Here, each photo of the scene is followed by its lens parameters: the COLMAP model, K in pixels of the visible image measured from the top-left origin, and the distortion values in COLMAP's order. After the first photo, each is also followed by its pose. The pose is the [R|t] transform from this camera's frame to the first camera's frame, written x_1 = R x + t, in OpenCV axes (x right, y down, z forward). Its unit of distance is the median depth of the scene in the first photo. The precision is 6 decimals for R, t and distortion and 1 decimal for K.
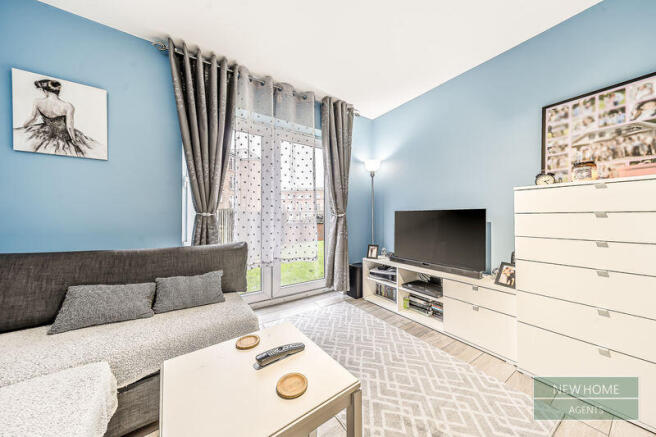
lens RADIAL K [[217.1, 0, 323.8], [0, 217.1, 215.9], [0, 0, 1]] dist [0.018482, -0.000065]
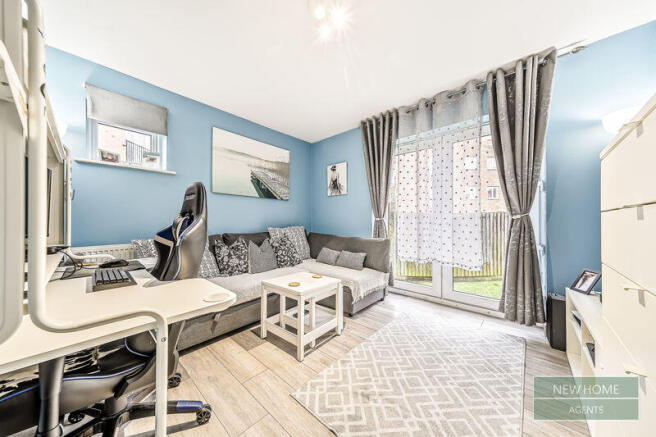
lens RADIAL K [[217.1, 0, 323.4], [0, 217.1, 222.8], [0, 0, 1]] dist [0.018482, -0.000065]
pose [[0.227874, 0.002345, -0.973688, 0.984014], [0.001361, 0.999995, 0.002727, 0.016032], [0.973690, -0.001947, 0.227869, 0.301201]]
